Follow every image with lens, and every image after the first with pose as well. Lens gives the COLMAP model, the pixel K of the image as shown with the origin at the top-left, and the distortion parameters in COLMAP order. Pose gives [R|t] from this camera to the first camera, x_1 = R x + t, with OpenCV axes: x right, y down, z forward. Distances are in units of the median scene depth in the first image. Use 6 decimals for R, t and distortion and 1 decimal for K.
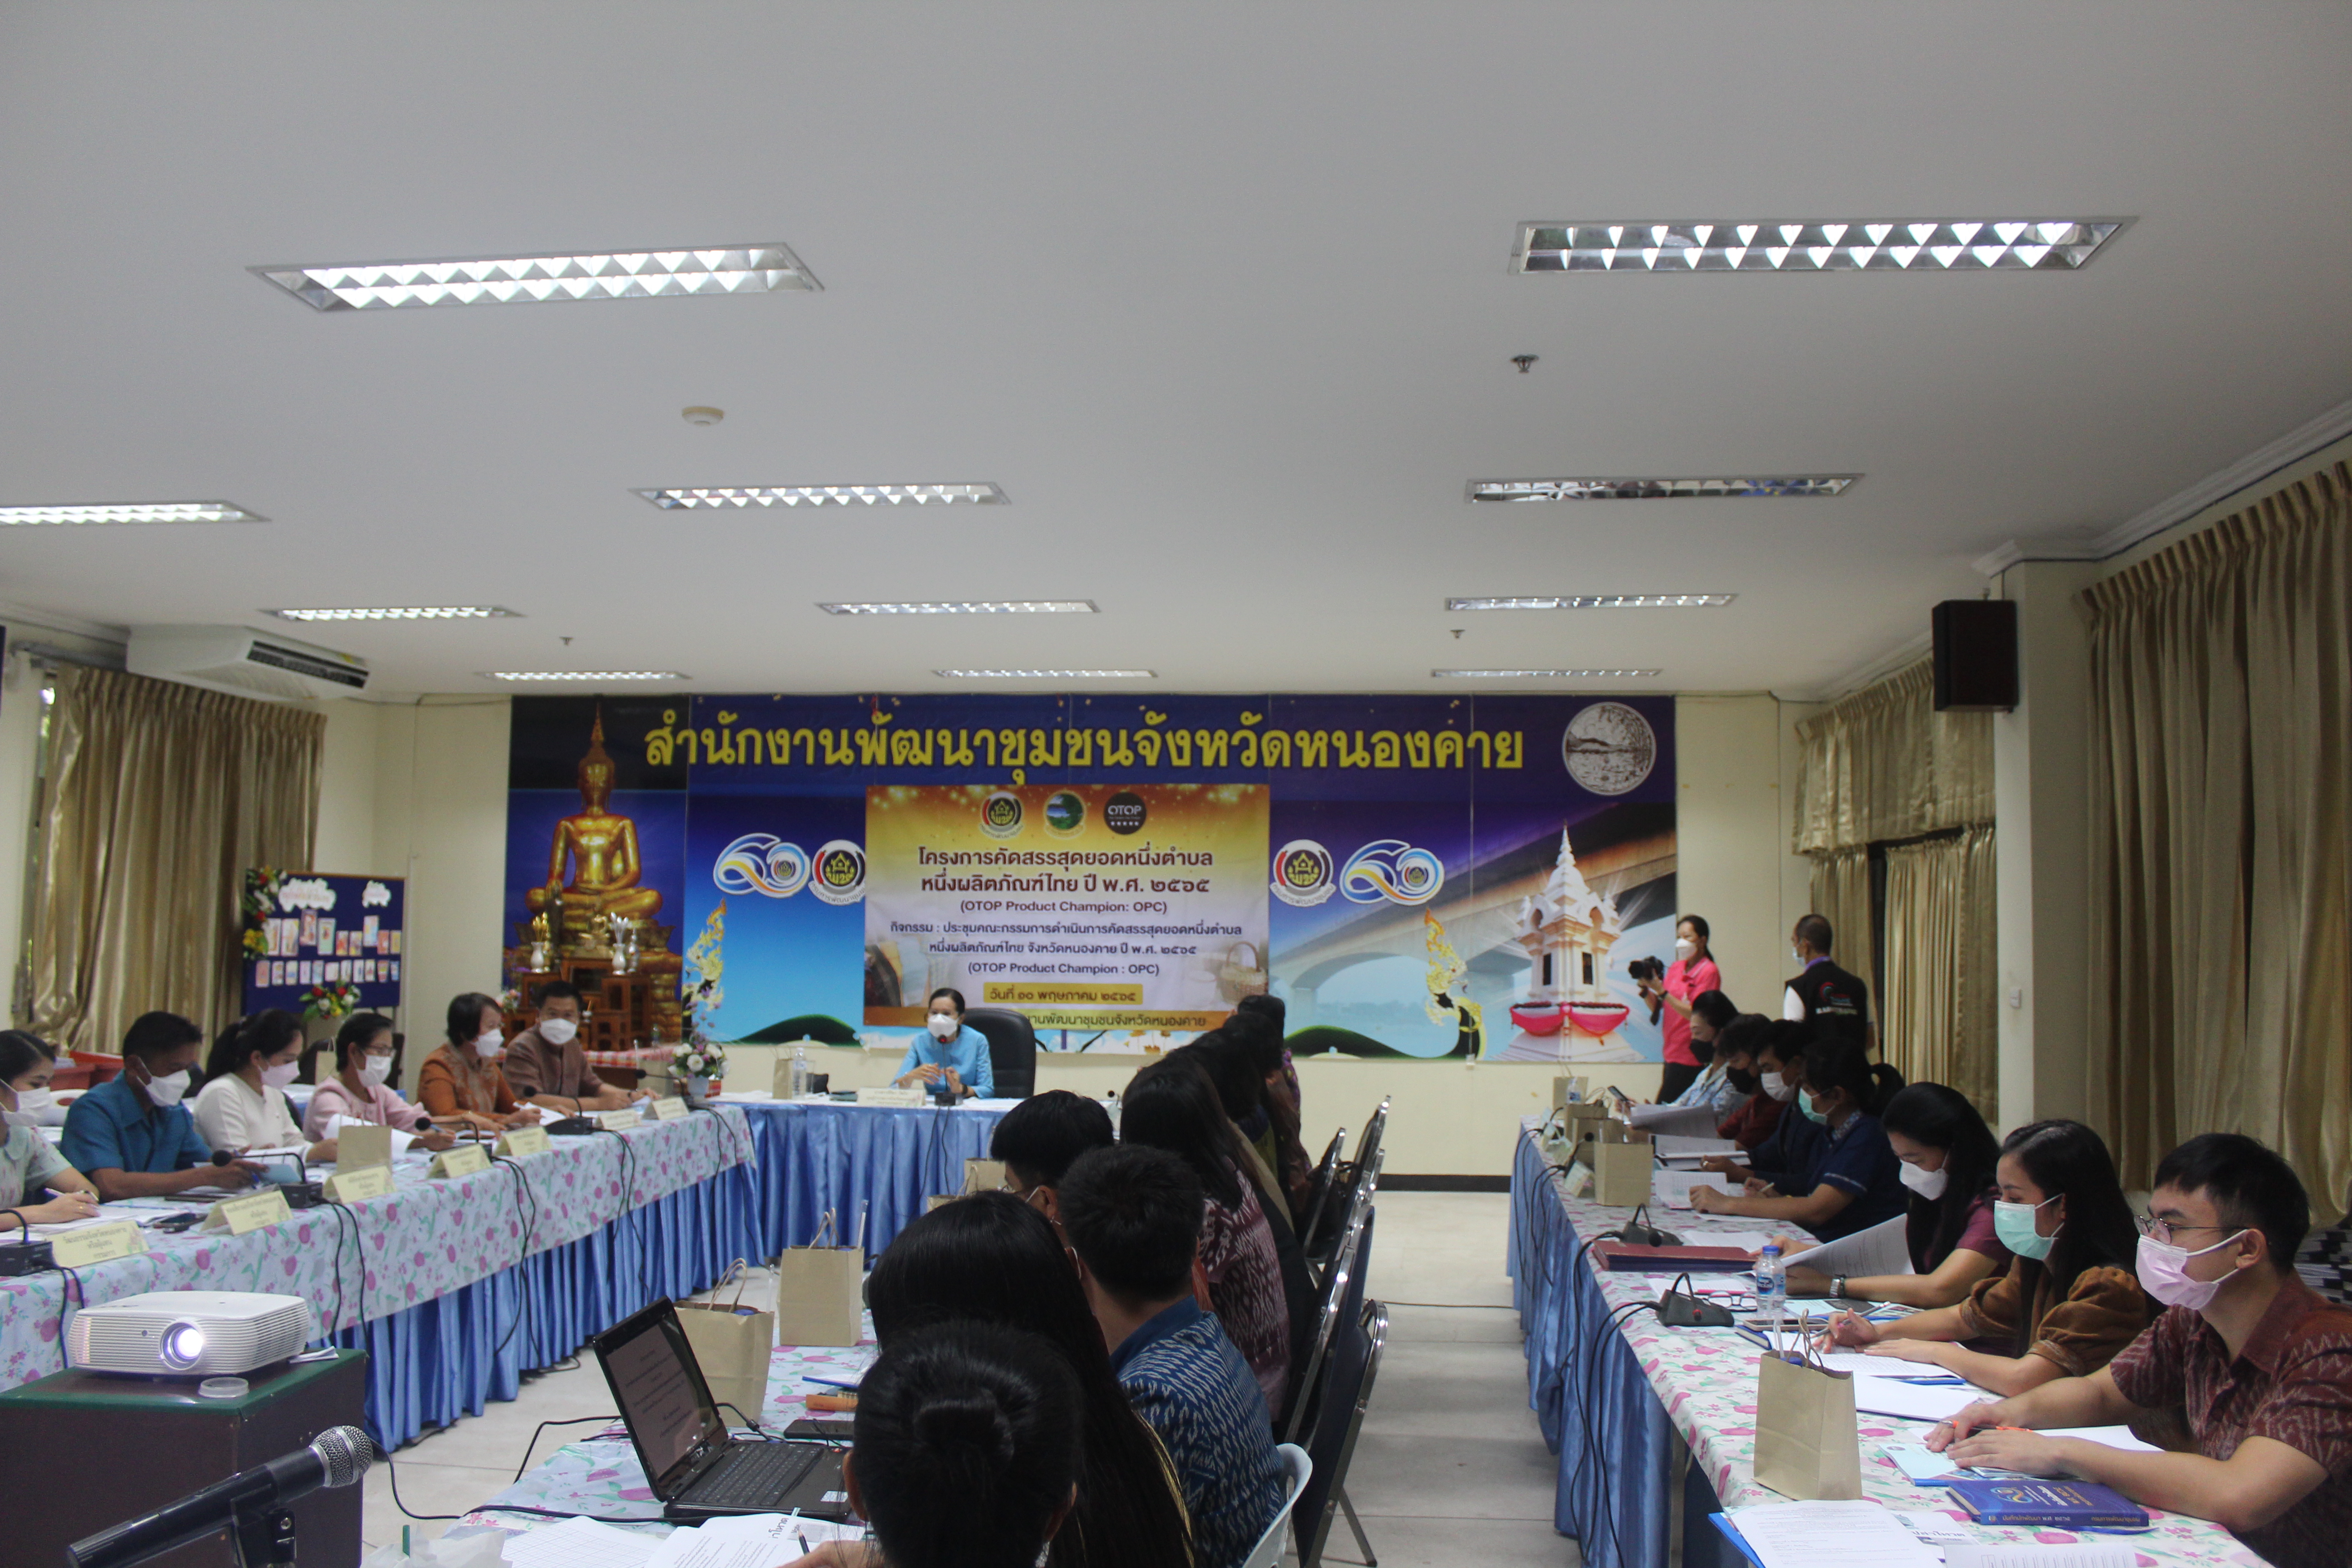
lens RADIAL K [[1981.8, 0, 1173.8], [0, 1981.8, 778.0], [0, 0, 1]] dist [-0.163566, 0.155895]
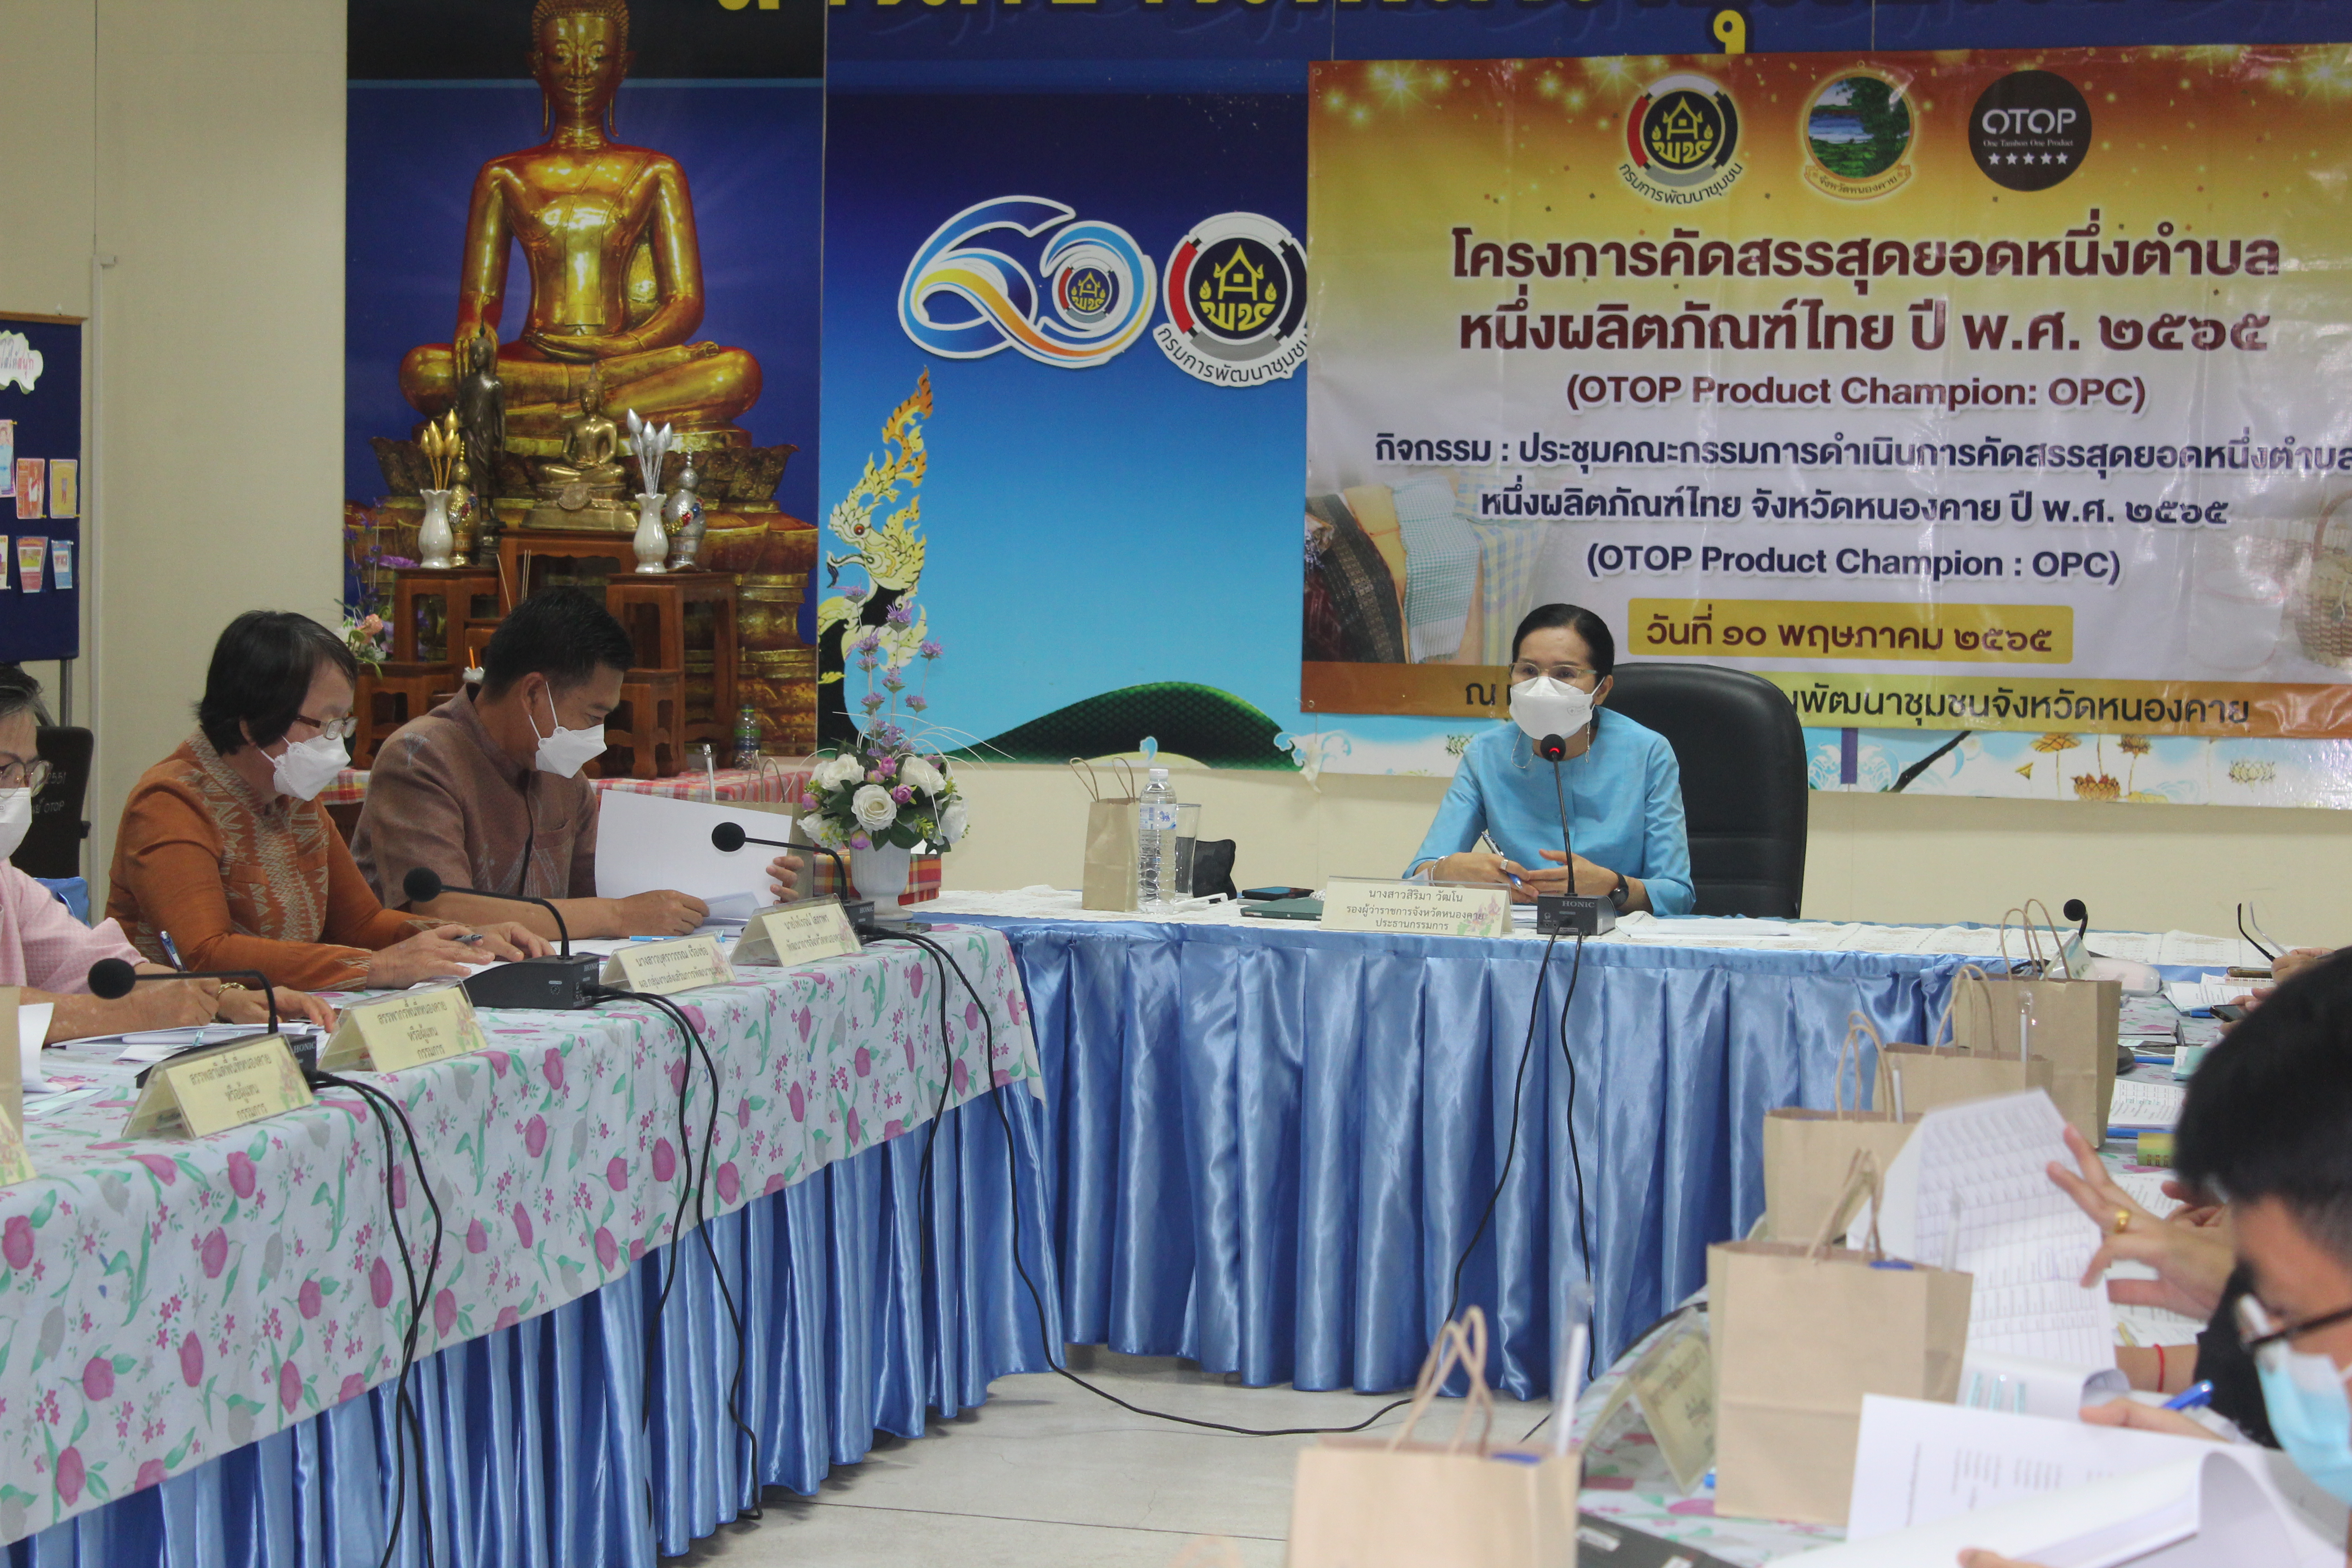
lens RADIAL K [[4844.6, 0, 1149.8], [0, 4844.6, 760.5], [0, 0, 1]] dist [0.030978, 0.296178]
pose [[0.985886, 0.014831, -0.166758, -0.034065], [0.007065, 0.991495, 0.129951, 0.015967], [0.167267, -0.129295, 0.977397, 0.102974]]
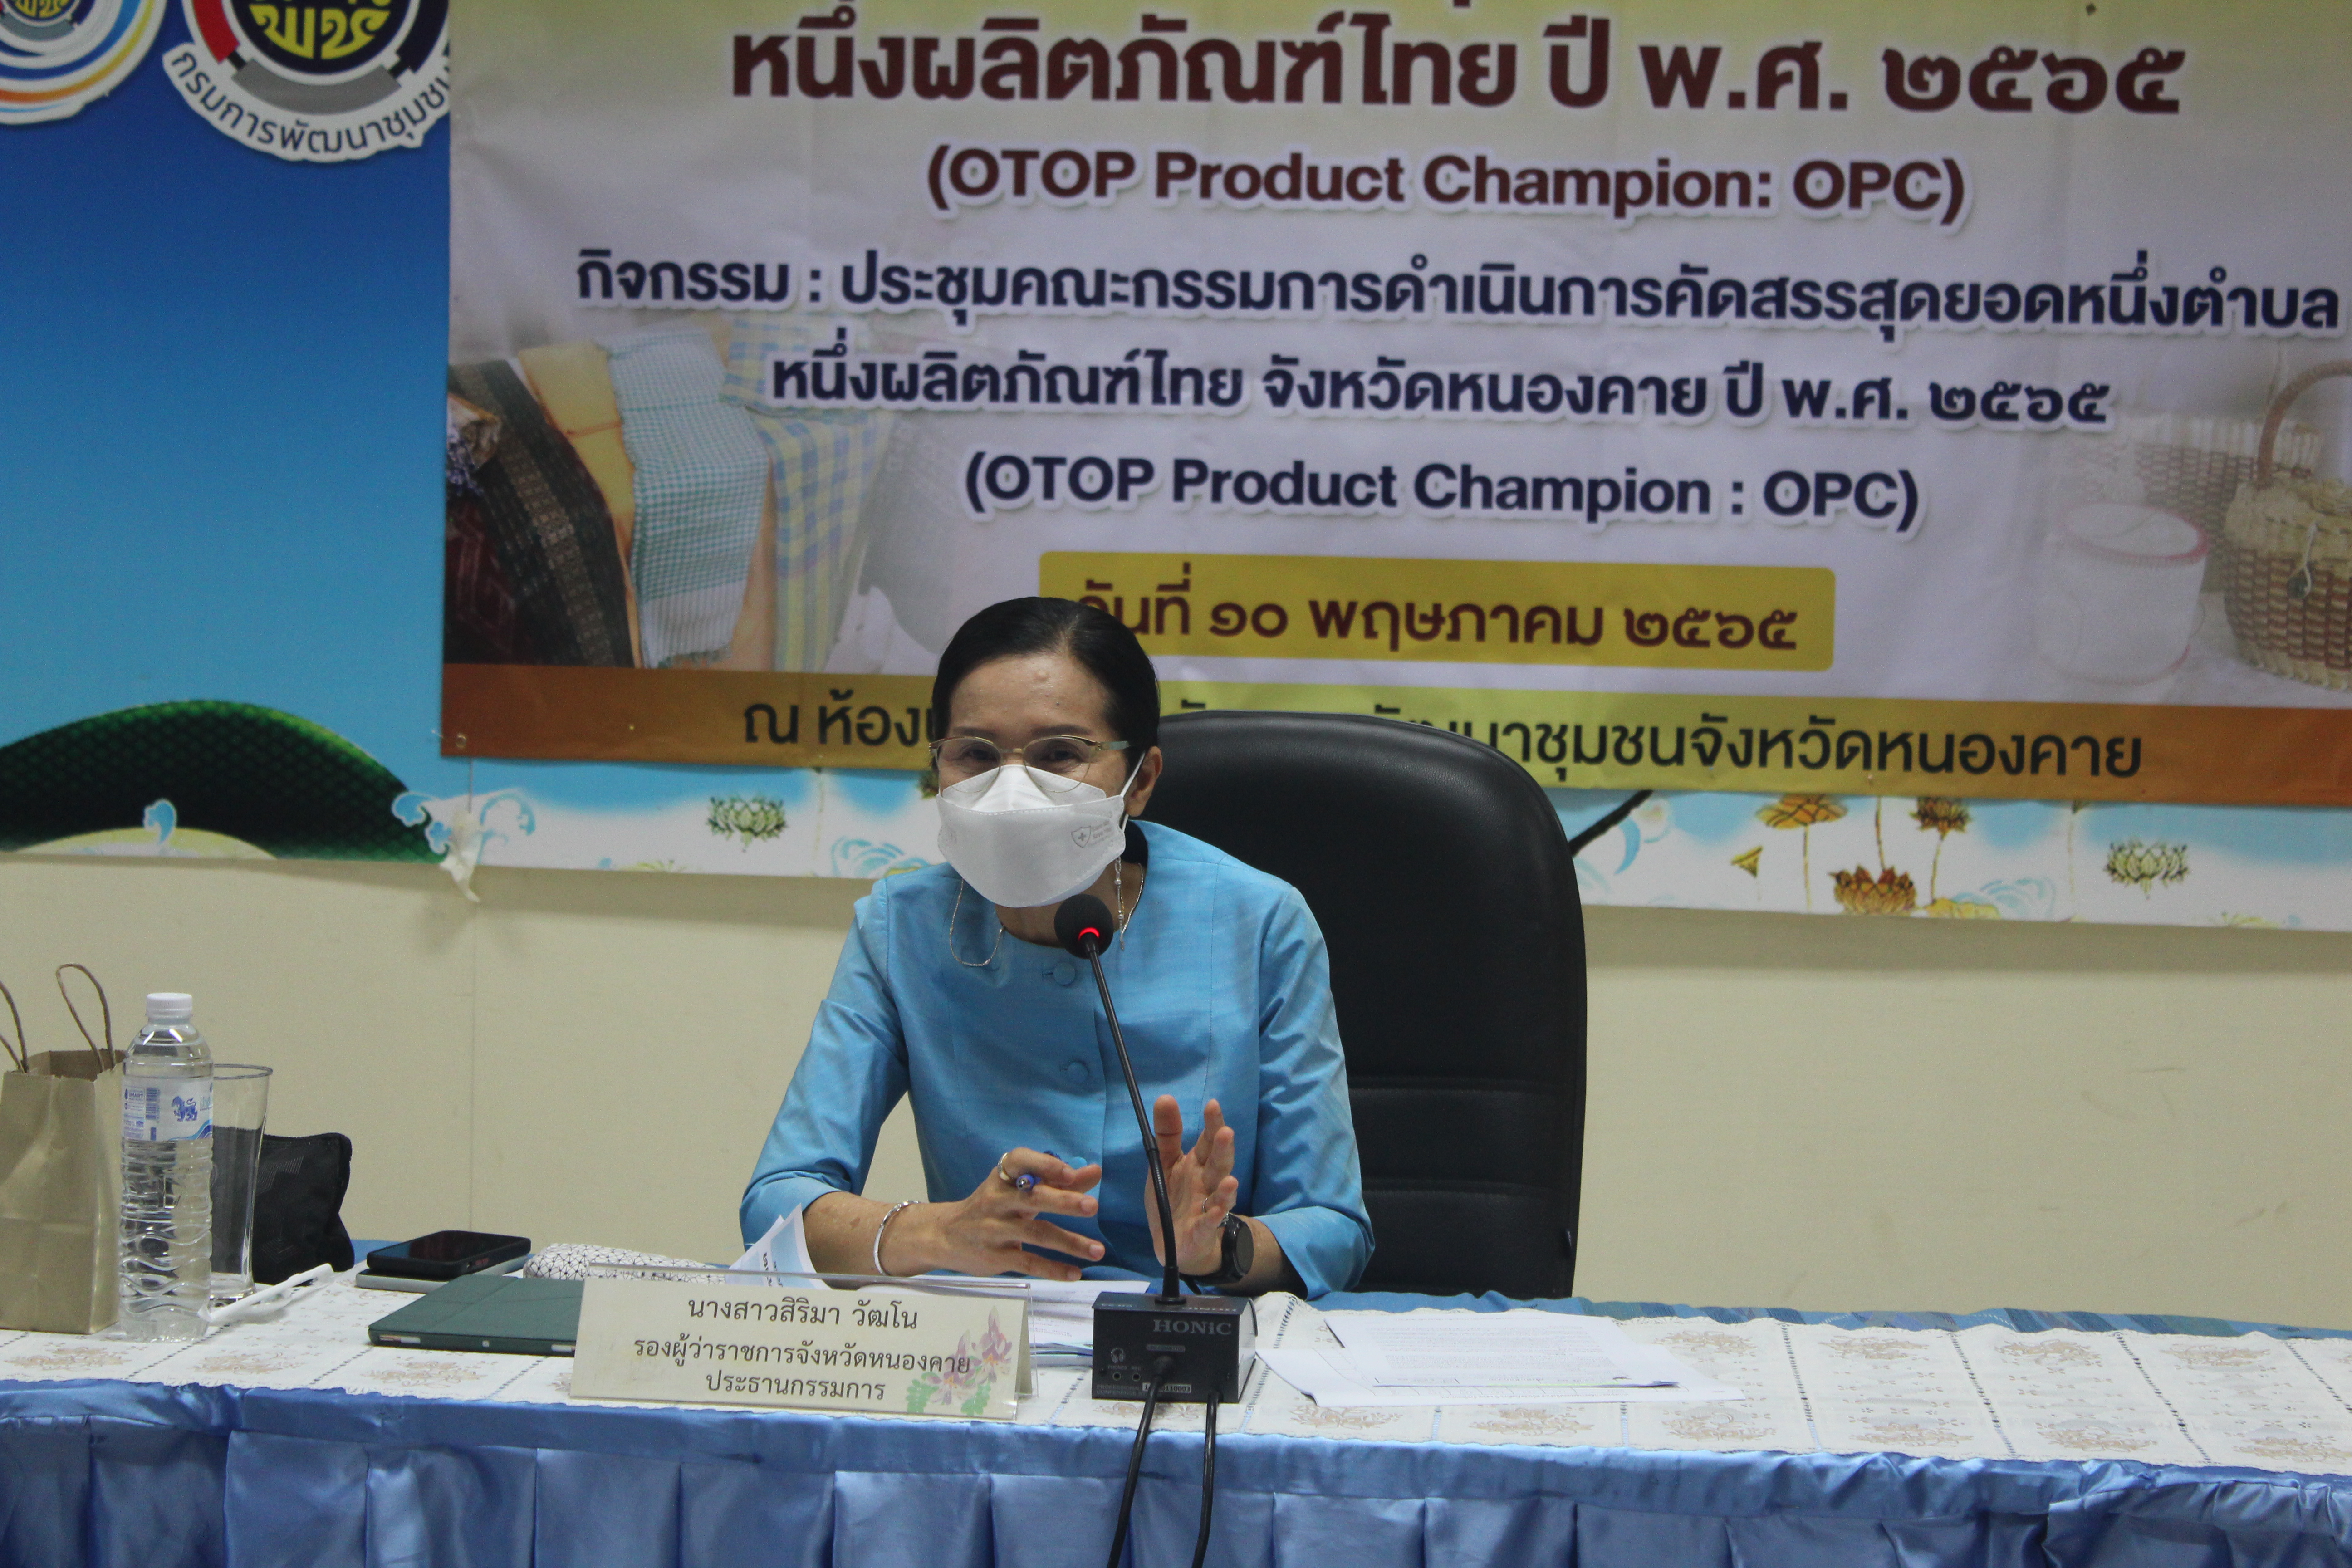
lens RADIAL K [[5339.5, 0, 1153.1], [0, 5339.5, 760.8], [0, 0, 1]] dist [0.047126, 0.385864]
pose [[0.999858, 0.011461, 0.012323, -0.093061], [-0.013126, 0.989365, 0.144859, 0.045864], [-0.010531, -0.145001, 0.989376, 0.461732]]
